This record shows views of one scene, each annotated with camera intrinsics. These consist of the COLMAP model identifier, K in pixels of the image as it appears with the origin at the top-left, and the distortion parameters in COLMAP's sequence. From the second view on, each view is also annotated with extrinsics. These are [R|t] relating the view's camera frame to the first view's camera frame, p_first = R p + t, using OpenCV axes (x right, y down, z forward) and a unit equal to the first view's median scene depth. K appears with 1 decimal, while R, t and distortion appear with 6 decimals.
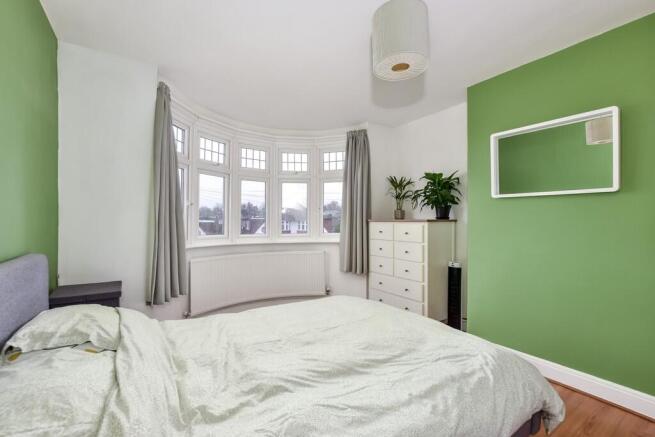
lens RADIAL K [[288.5, 0, 328.6], [0, 288.5, 217.5], [0, 0, 1]] dist [-0.003348, -0.000430]
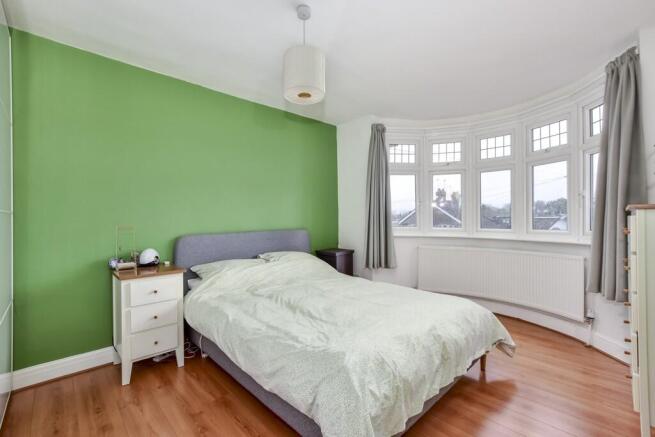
lens RADIAL K [[288.5, 0, 329.6], [0, 288.5, 219.4], [0, 0, 1]] dist [-0.003348, -0.000430]
pose [[0.180968, 0.000655, -0.983489, 0.708331], [0.022800, 0.999728, 0.004862, 0.015597], [0.983225, -0.023304, 0.180904, 0.388041]]
